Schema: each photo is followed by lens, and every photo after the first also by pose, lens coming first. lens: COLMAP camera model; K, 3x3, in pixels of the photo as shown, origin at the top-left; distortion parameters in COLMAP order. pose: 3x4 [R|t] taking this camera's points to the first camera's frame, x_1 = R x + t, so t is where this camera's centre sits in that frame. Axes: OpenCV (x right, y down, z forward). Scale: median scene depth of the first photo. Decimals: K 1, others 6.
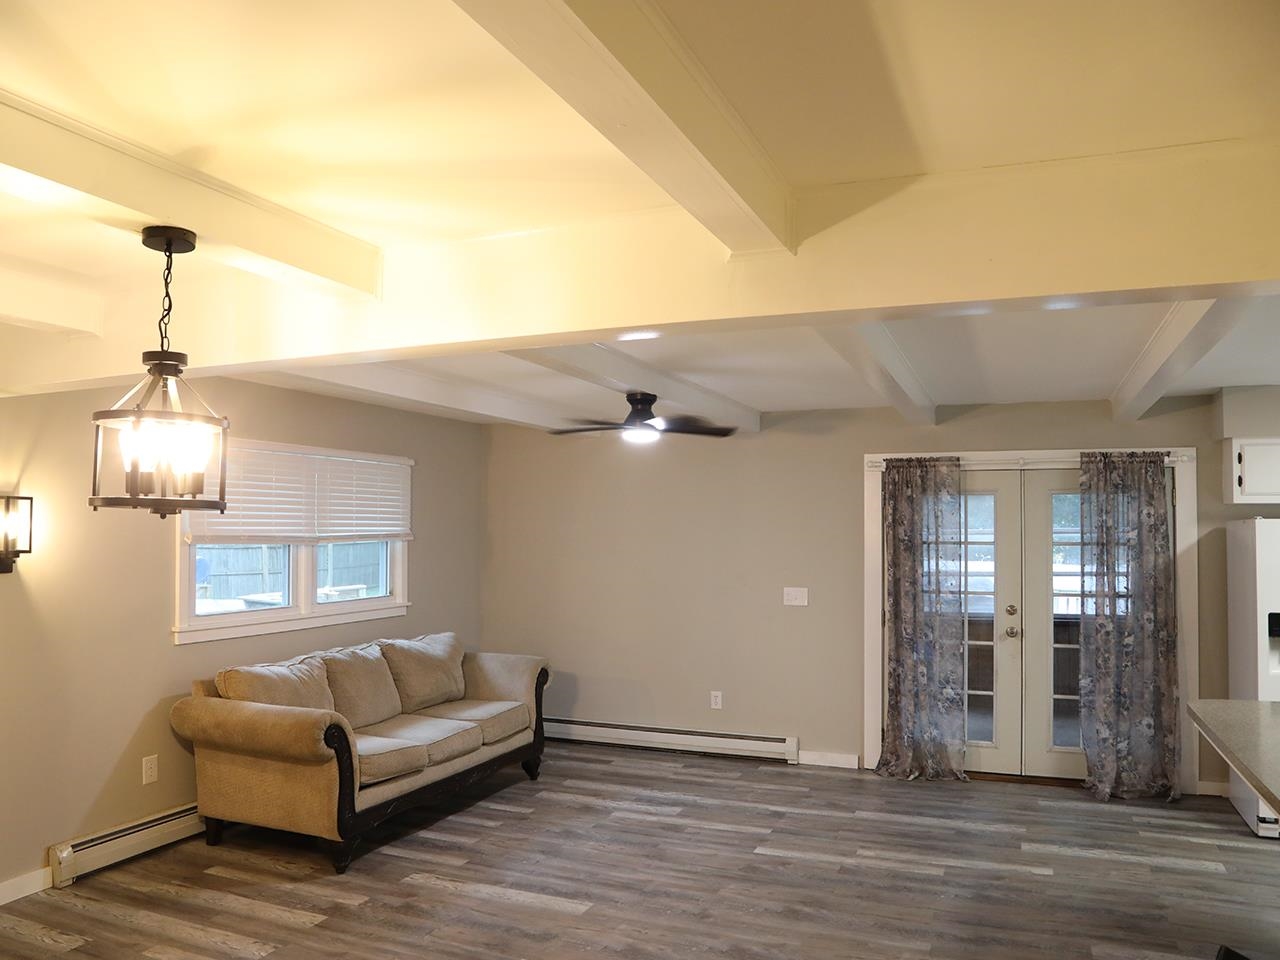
lens RADIAL K [[999.6, 0, 594.1], [0, 999.6, 480.3], [0, 0, 1]] dist [-0.158738, 0.092681]
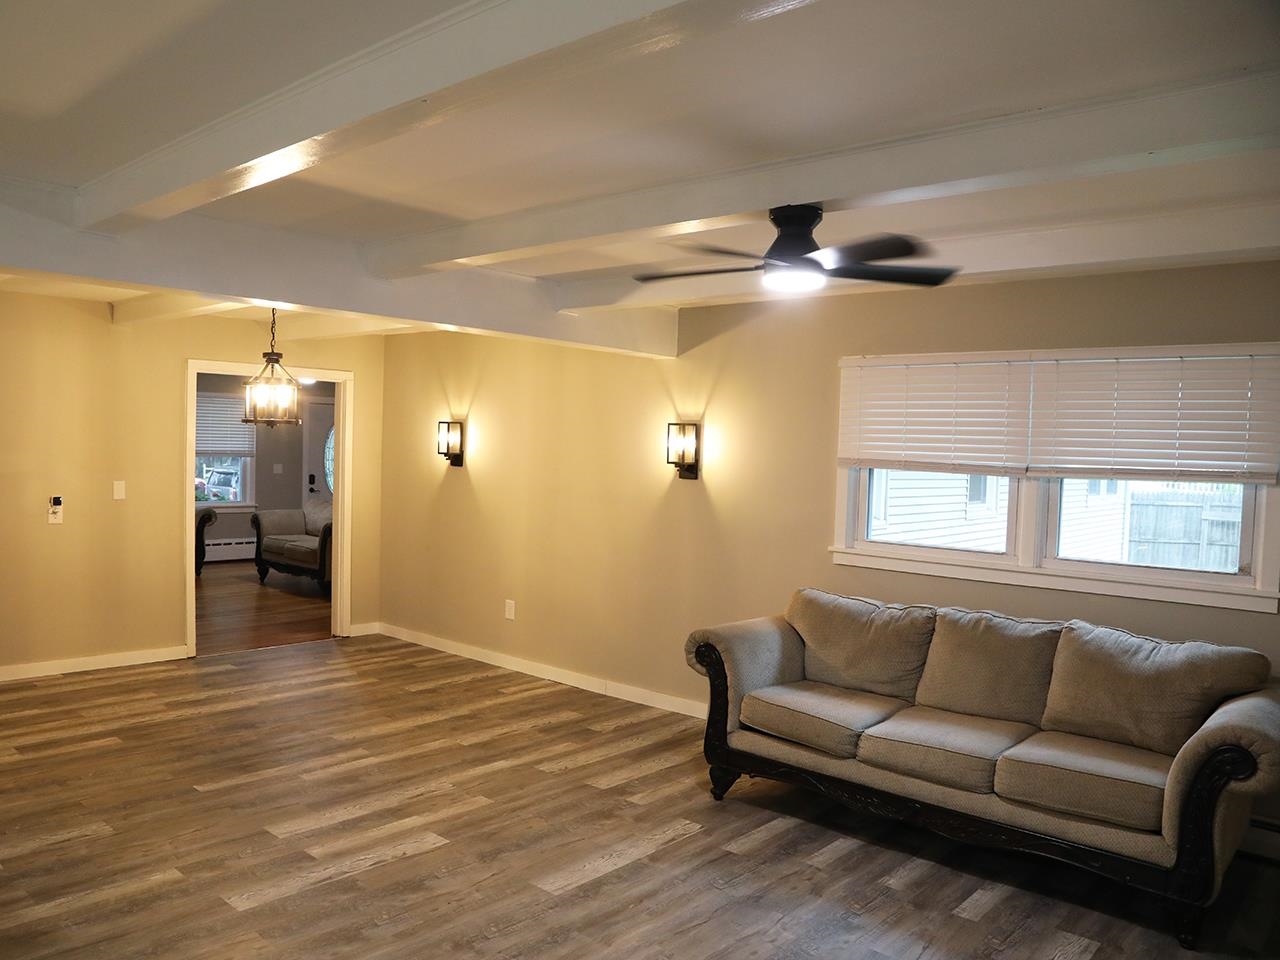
lens RADIAL K [[999.6, 0, 594.1], [0, 999.6, 480.3], [0, 0, 1]] dist [-0.158738, 0.092681]
pose [[-0.348270, 0.025750, -0.937040, 0.706900], [0.014681, 0.999650, 0.022014, 0.058953], [0.937279, -0.006090, -0.348526, 1.232776]]
